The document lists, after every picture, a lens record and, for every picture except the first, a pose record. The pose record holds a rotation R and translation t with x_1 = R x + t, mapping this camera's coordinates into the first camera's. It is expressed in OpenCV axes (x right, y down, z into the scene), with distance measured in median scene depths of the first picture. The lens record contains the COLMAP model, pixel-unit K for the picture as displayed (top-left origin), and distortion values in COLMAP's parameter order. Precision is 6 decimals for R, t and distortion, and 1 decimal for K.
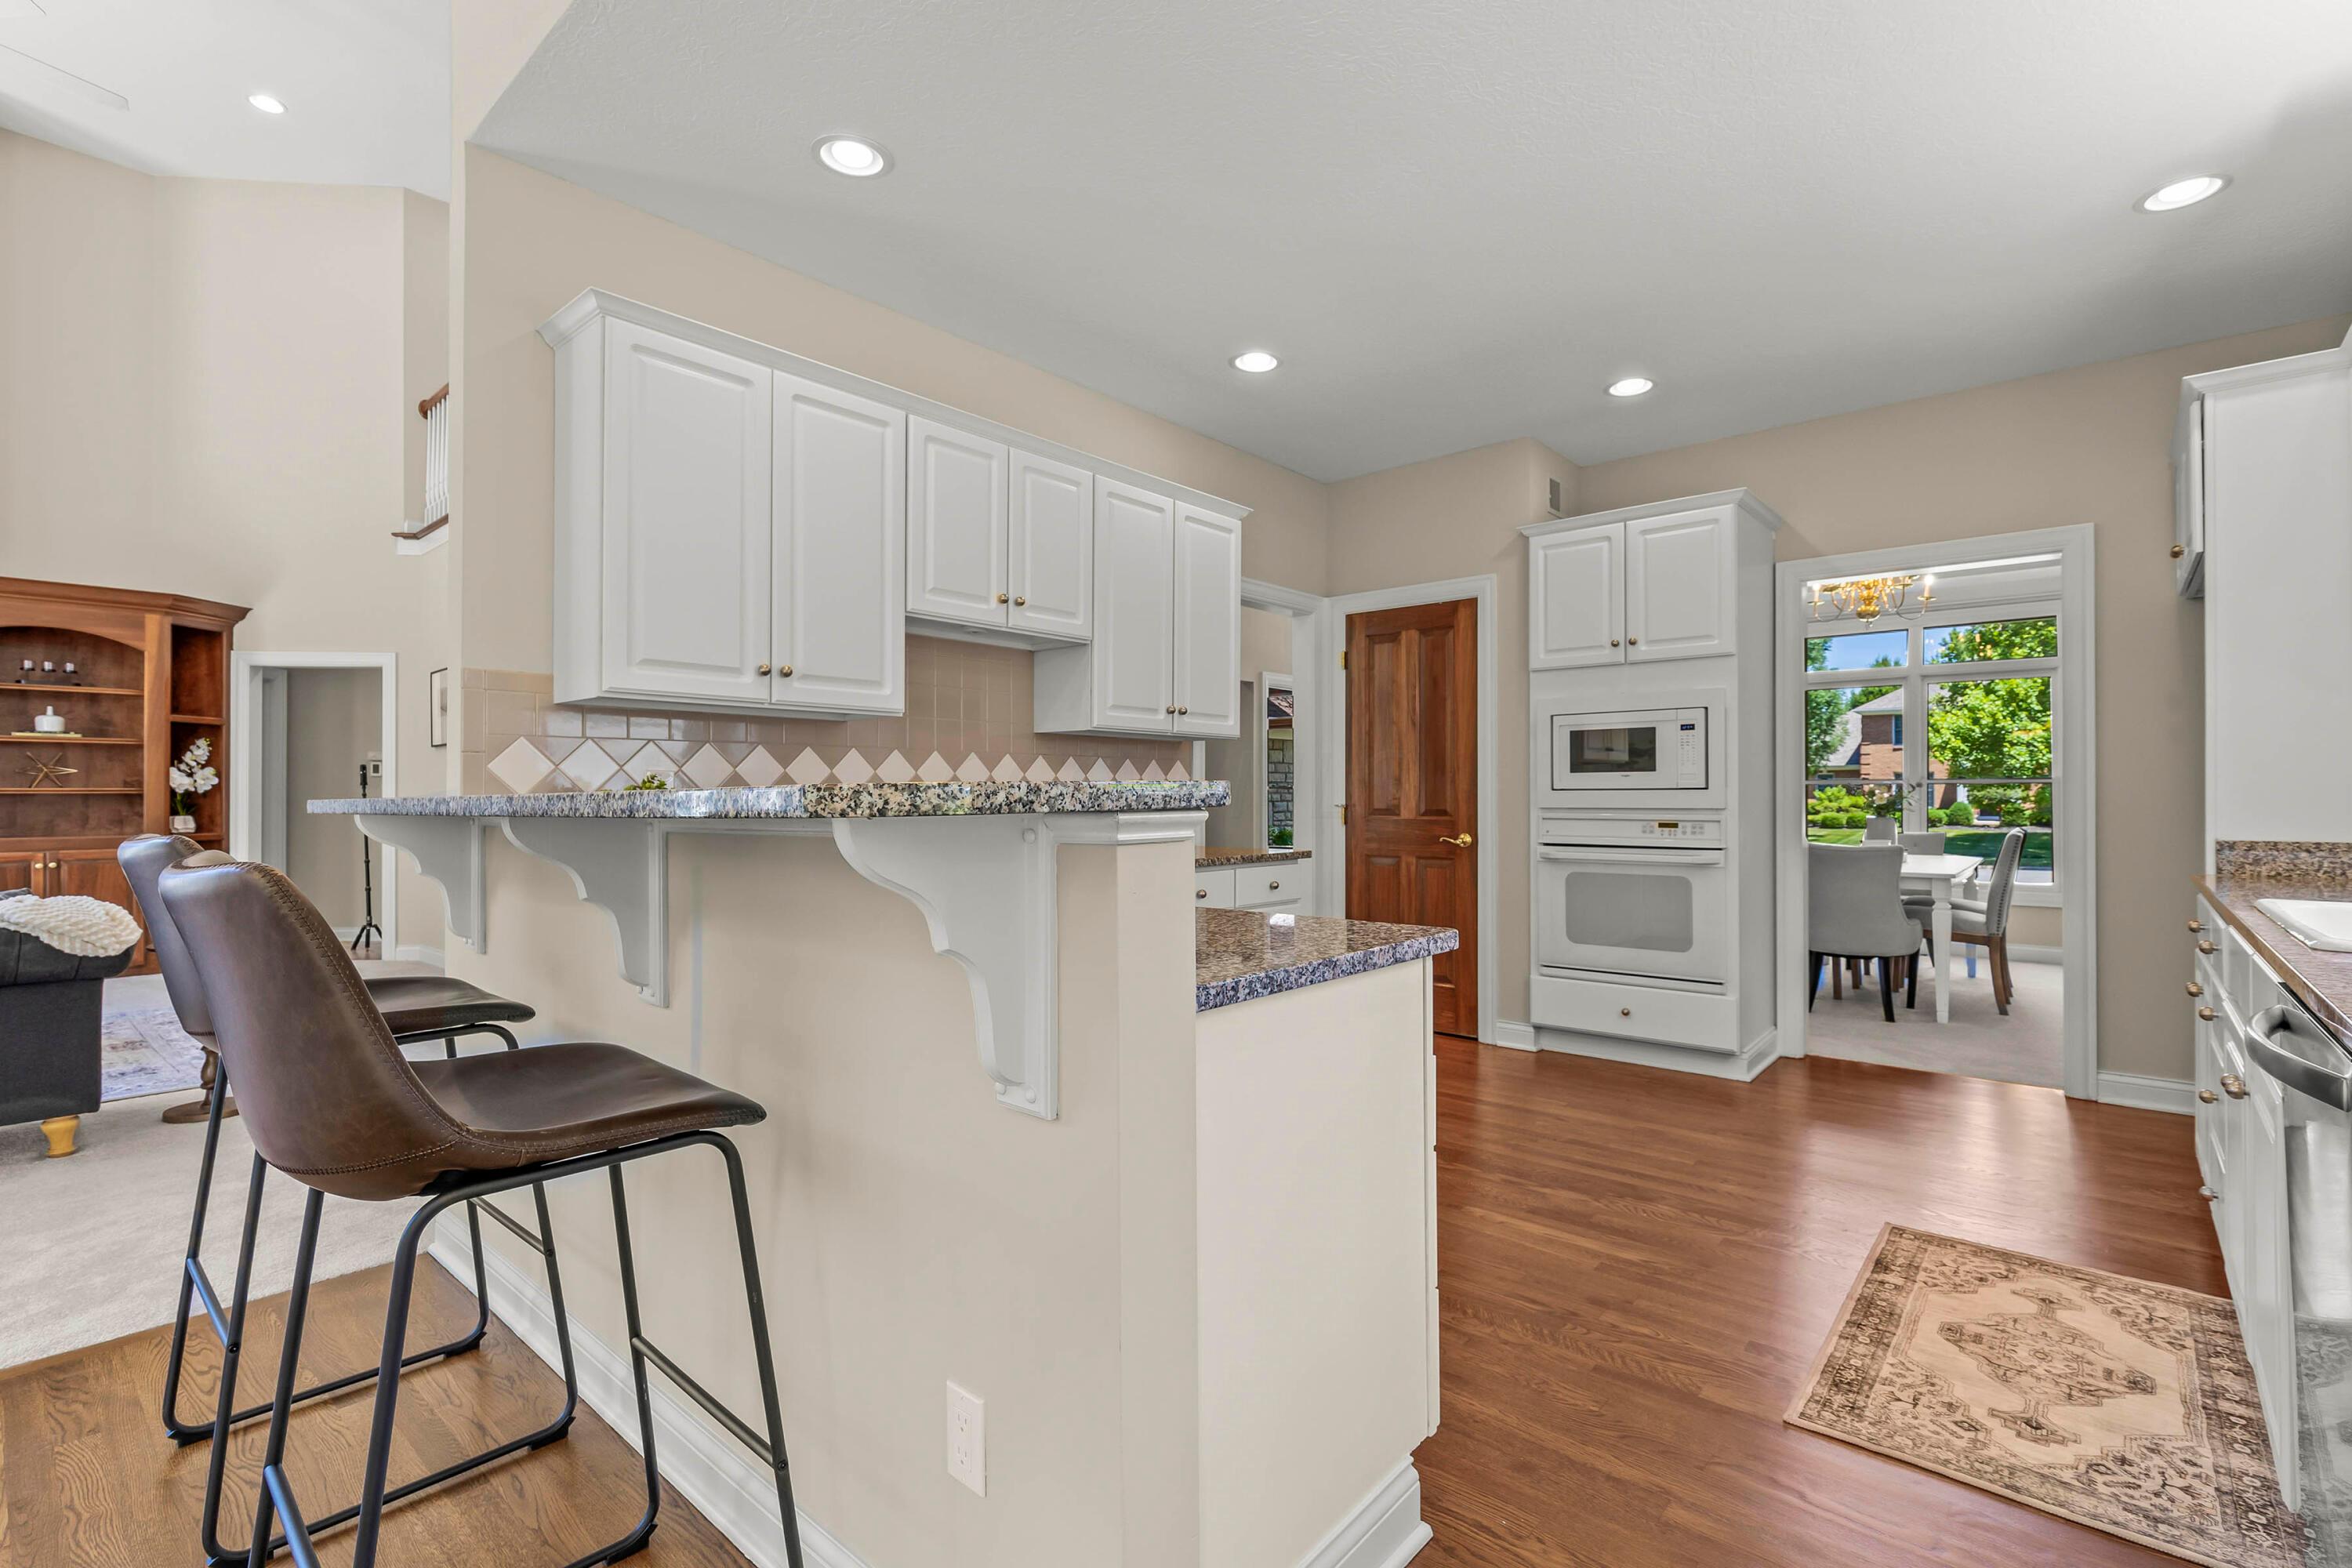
lens RADIAL K [[1045.9, 0, 1176.0], [0, 1045.9, 784.0], [0, 0, 1]] dist [-0.000596, 0.000254]
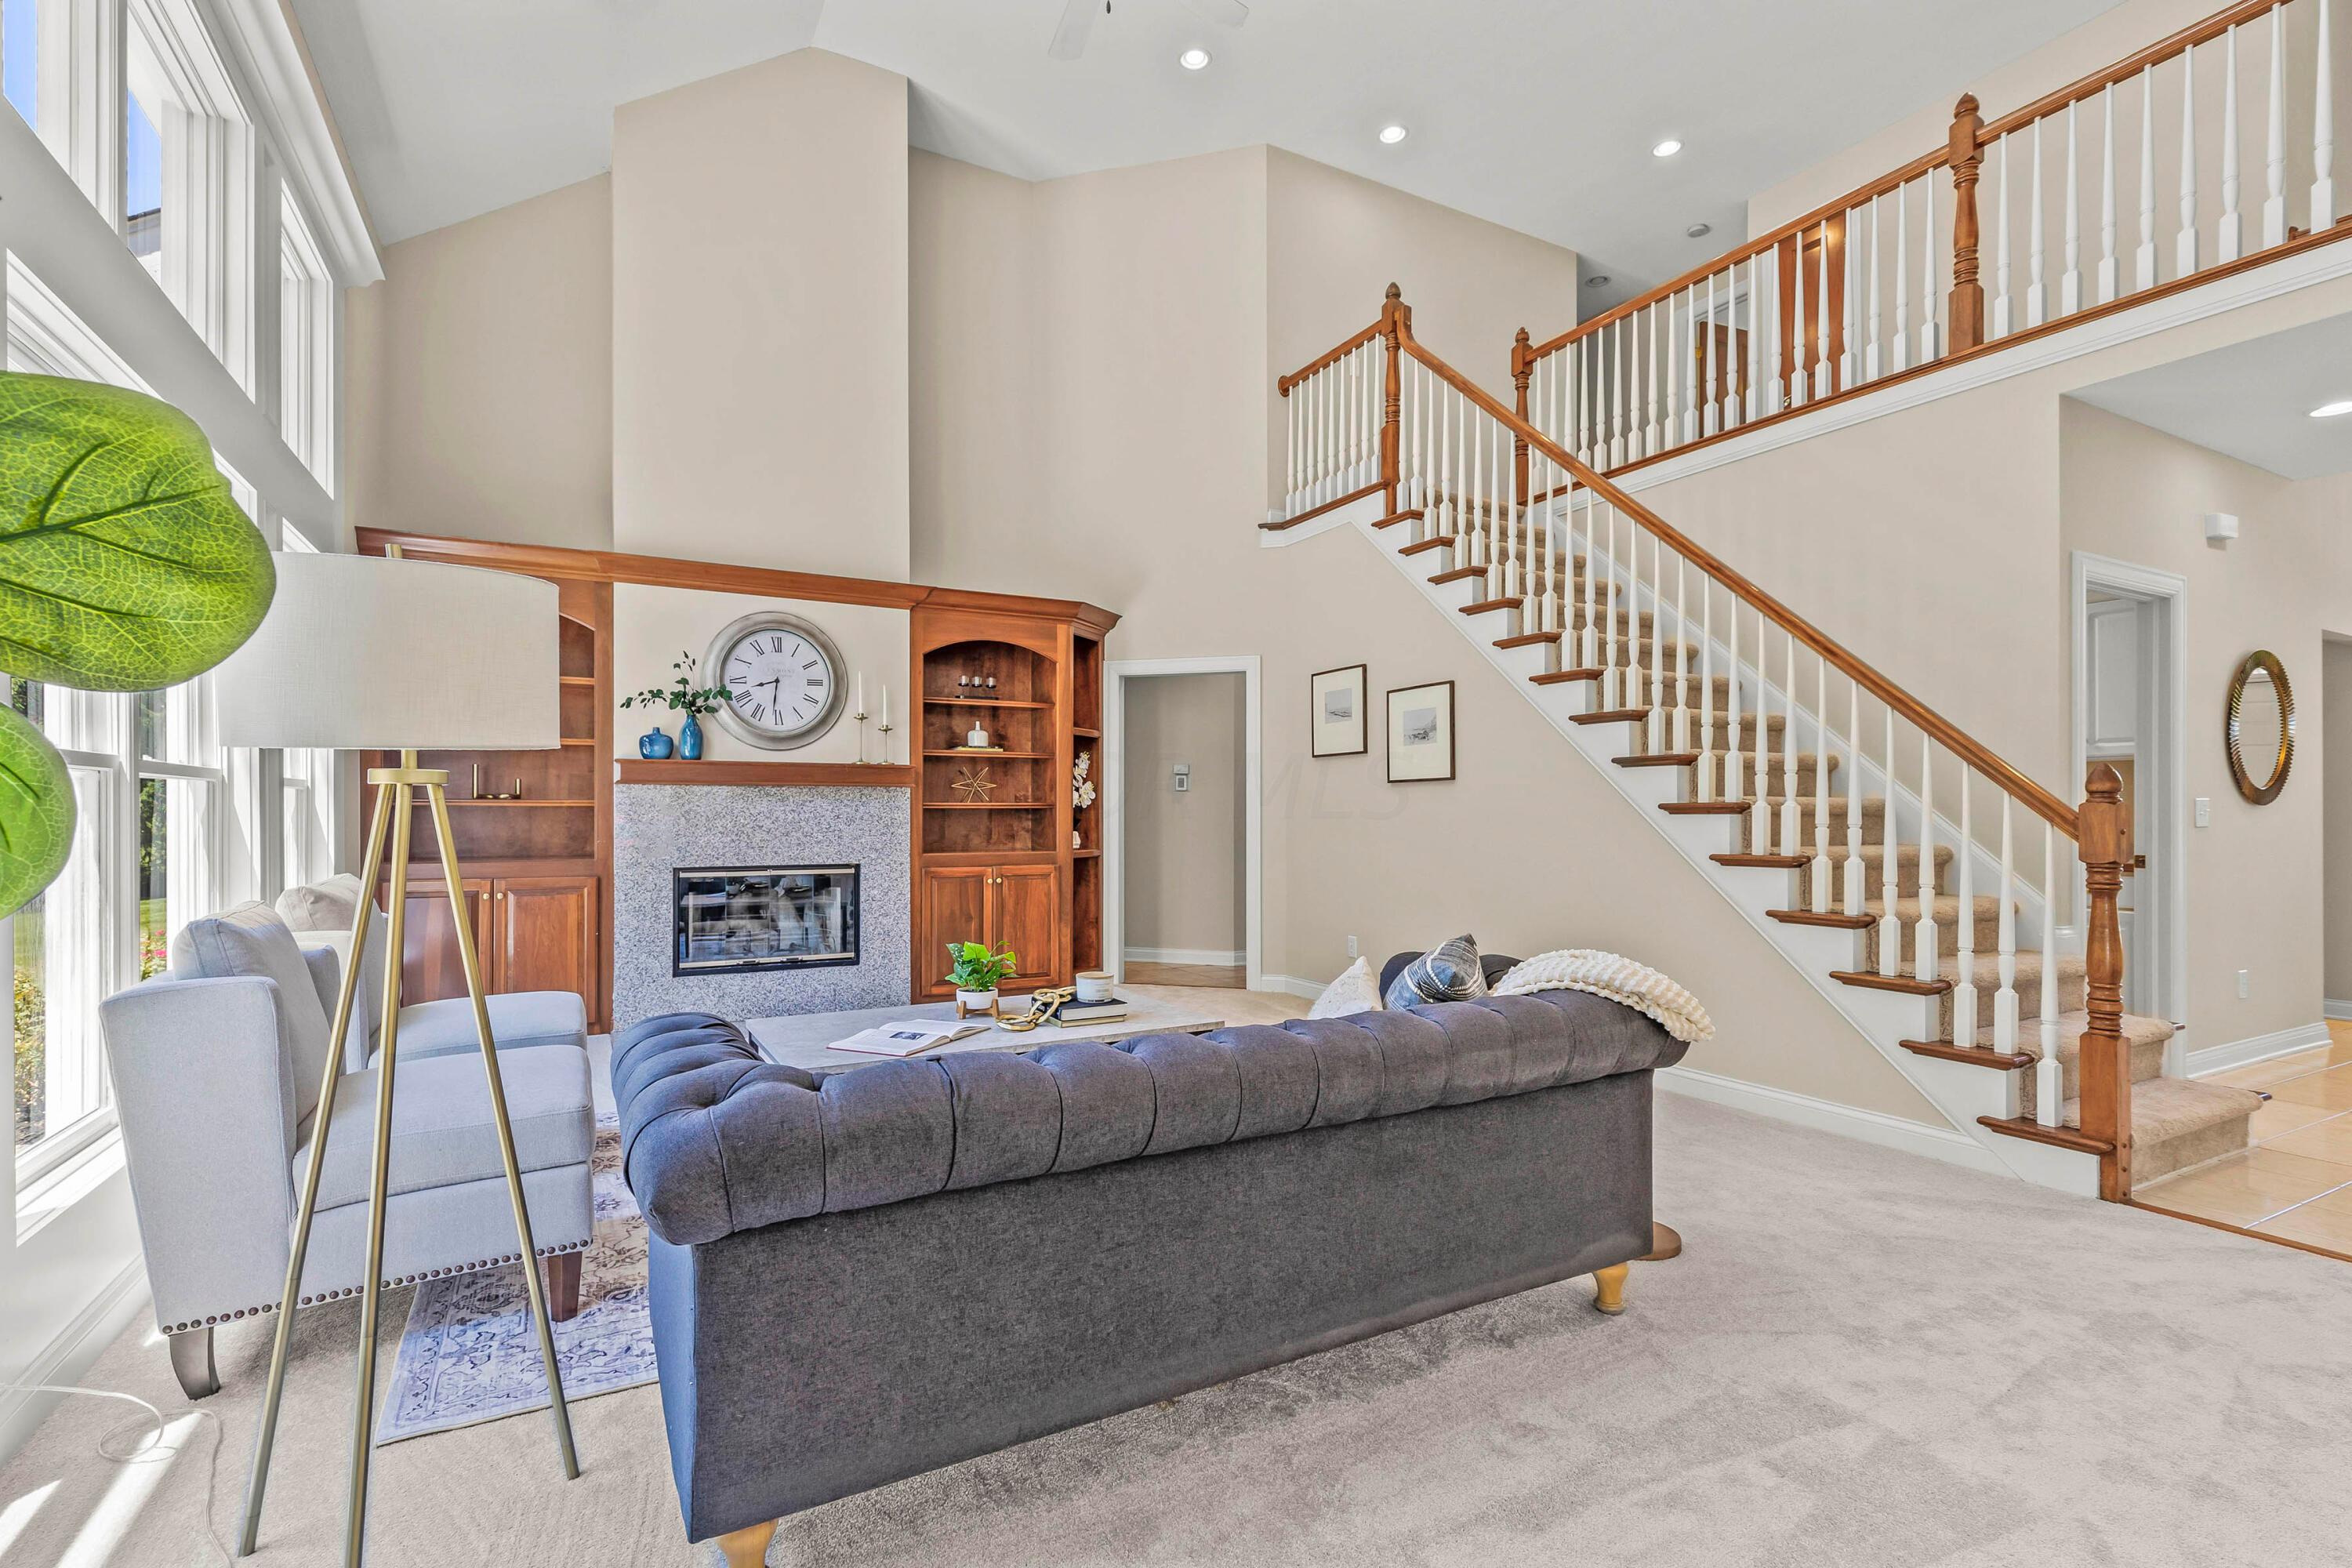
lens RADIAL K [[1072.1, 0, 1181.8], [0, 1072.1, 812.0], [0, 0, 1]] dist [0.005976, 0.000761]
pose [[0.937343, 0.001589, -0.348404, -0.735728], [0.003980, 0.999876, 0.015267, -0.003762], [0.348385, -0.015697, 0.937220, 0.138978]]
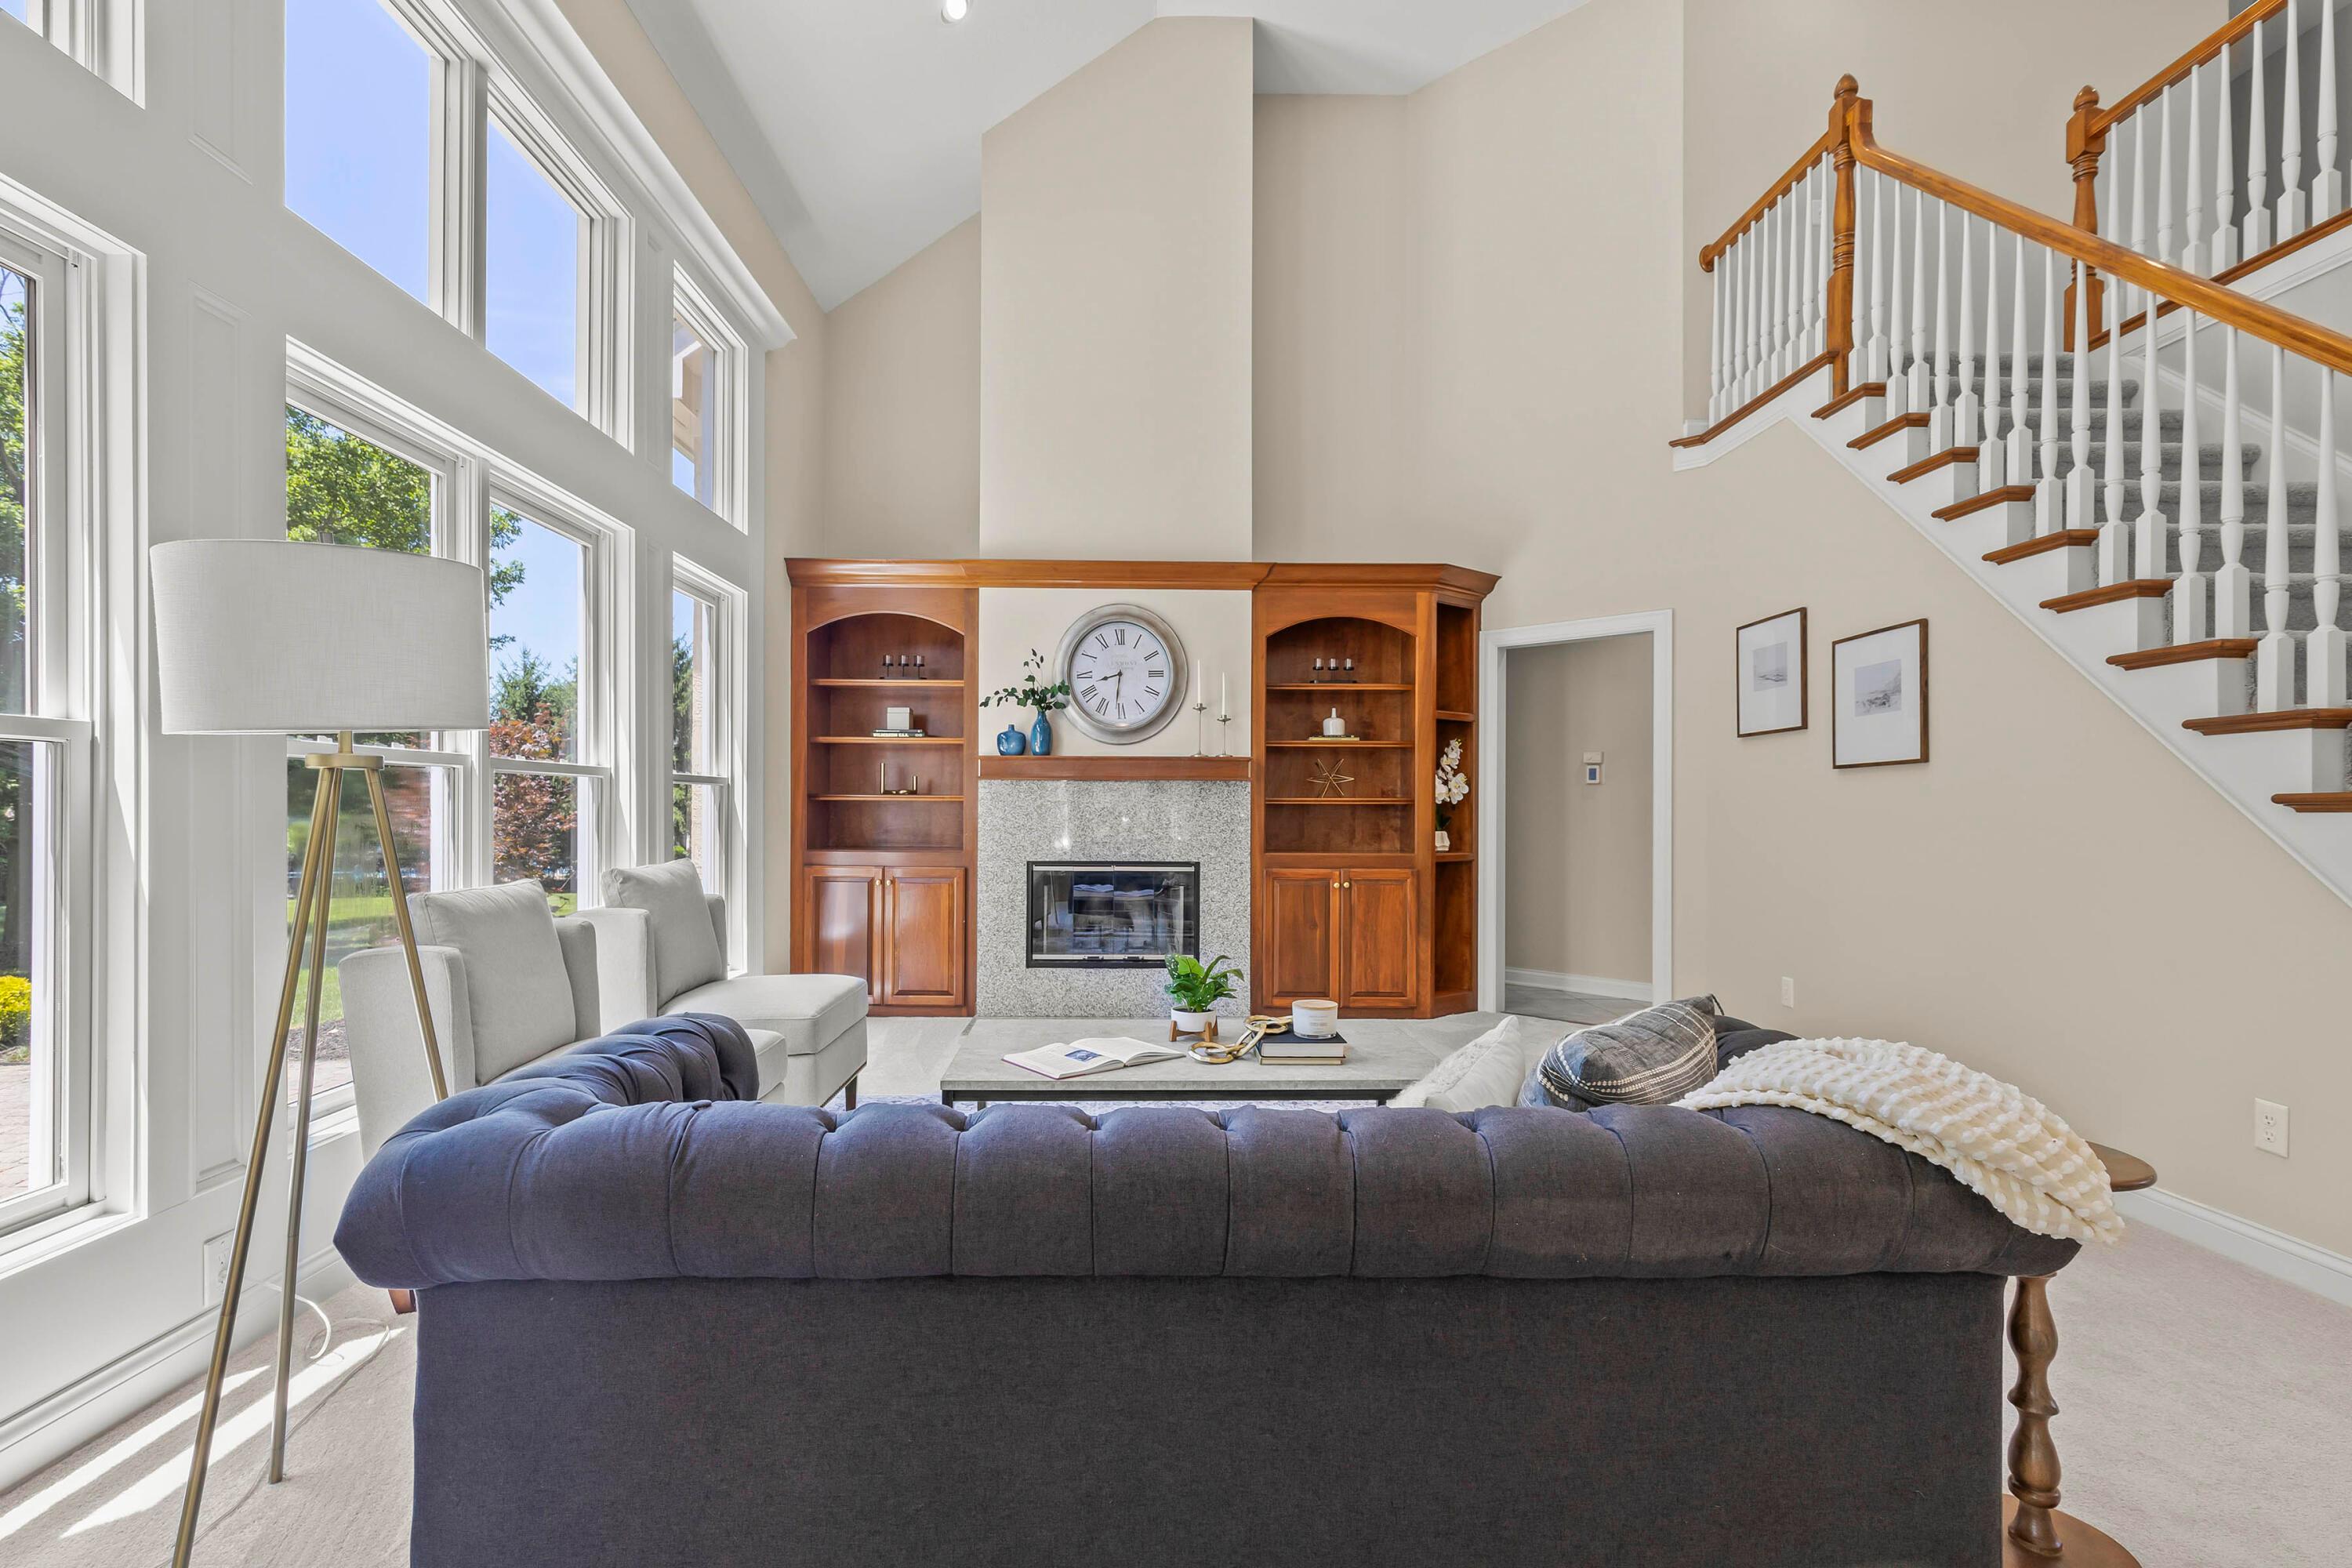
lens RADIAL K [[1099.7, 0, 1179.7], [0, 1099.7, 809.0], [0, 0, 1]] dist [0.005411, -0.000365]
pose [[0.670758, 0.003456, -0.741668, -0.629277], [0.006146, 0.999929, 0.010218, 0.003341], [0.741650, -0.011412, 0.670690, 0.358415]]
